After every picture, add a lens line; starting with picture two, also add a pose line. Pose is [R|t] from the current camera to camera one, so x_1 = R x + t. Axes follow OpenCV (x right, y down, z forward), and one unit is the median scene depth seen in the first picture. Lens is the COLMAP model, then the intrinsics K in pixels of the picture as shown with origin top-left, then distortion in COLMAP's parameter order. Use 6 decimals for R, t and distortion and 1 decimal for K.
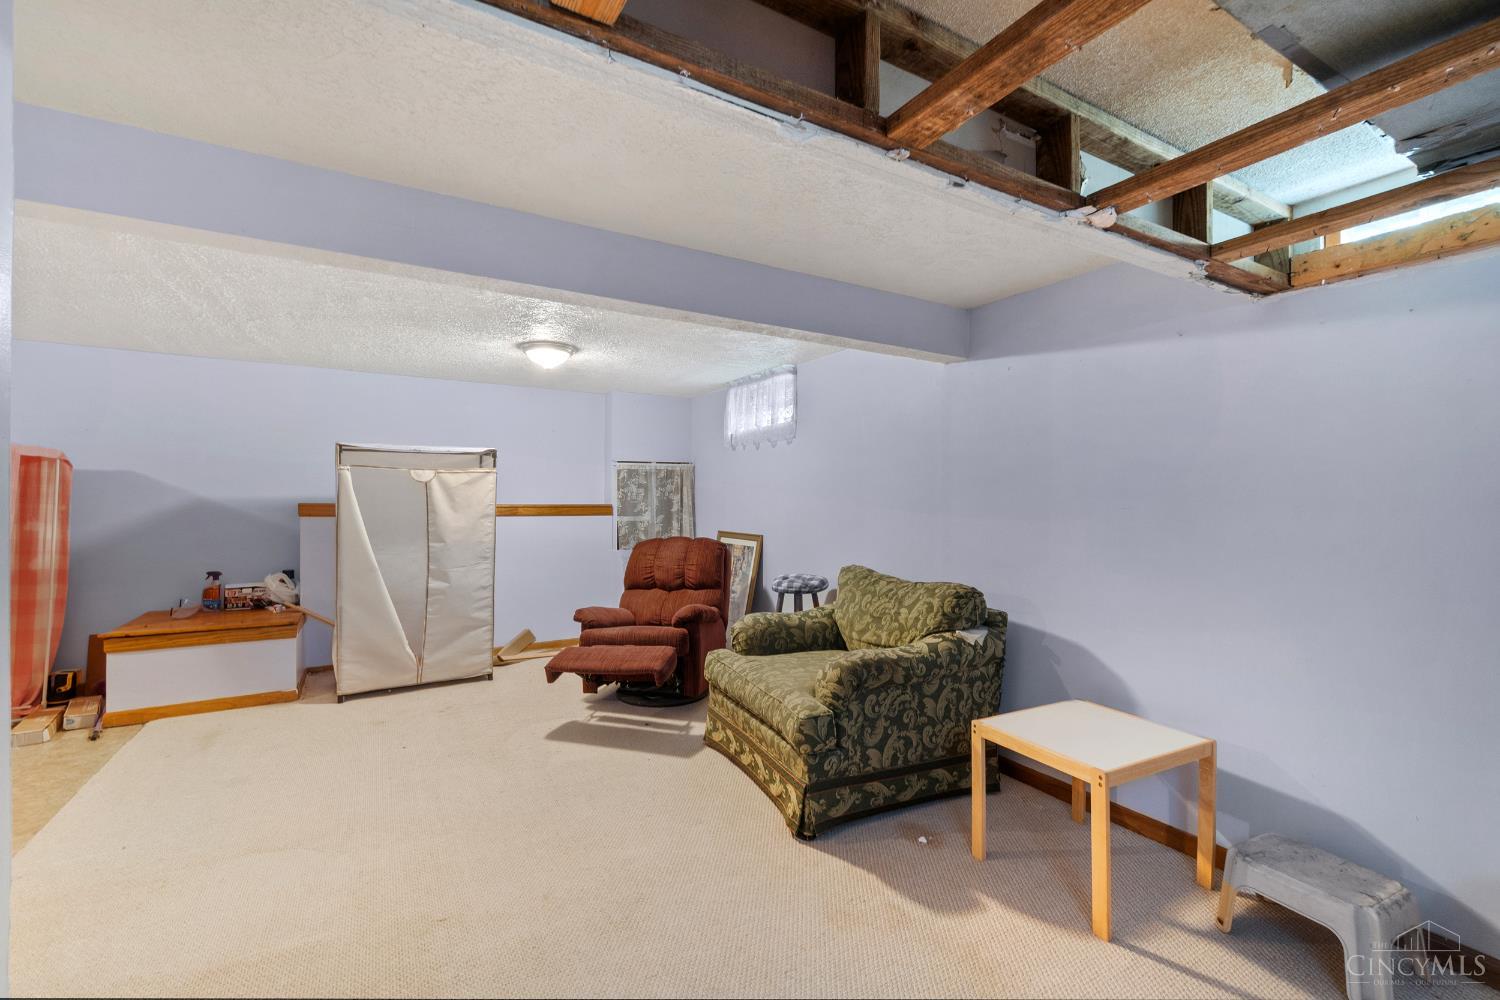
lens RADIAL K [[636.0, 0, 744.3], [0, 636.0, 499.9], [0, 0, 1]] dist [-0.010645, 0.000290]
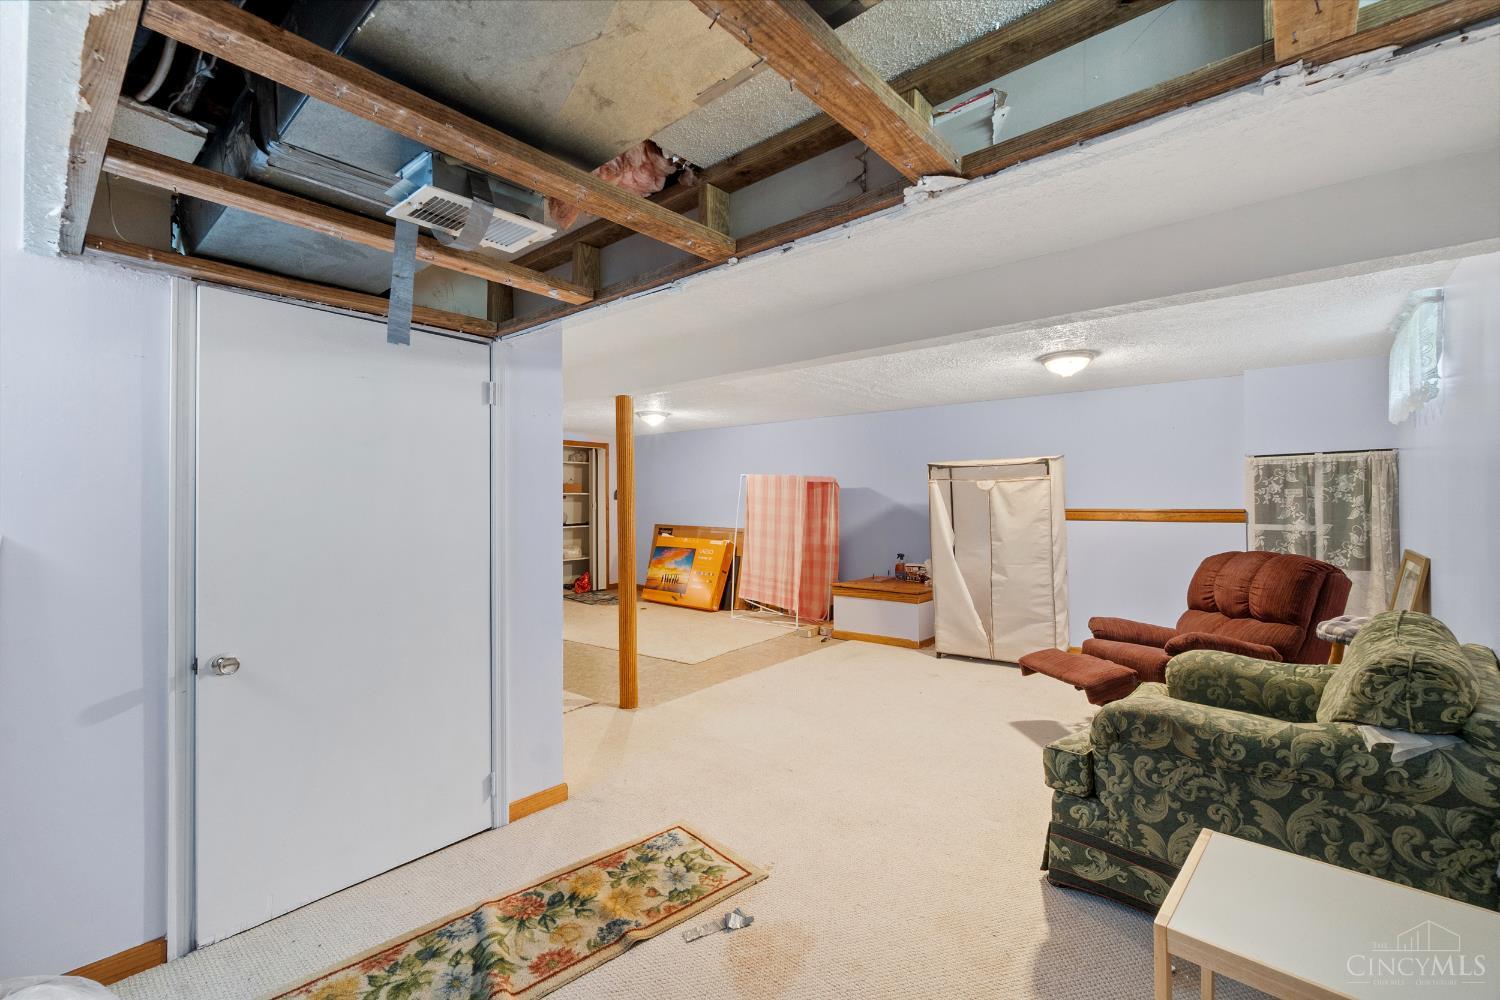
lens RADIAL K [[636.0, 0, 744.3], [0, 636.0, 499.9], [0, 0, 1]] dist [-0.010645, 0.000290]
pose [[0.327859, -0.009786, -0.944676, 0.481215], [0.006147, 0.999947, -0.008225, -0.003121], [0.944707, -0.003111, 0.327902, 0.173506]]
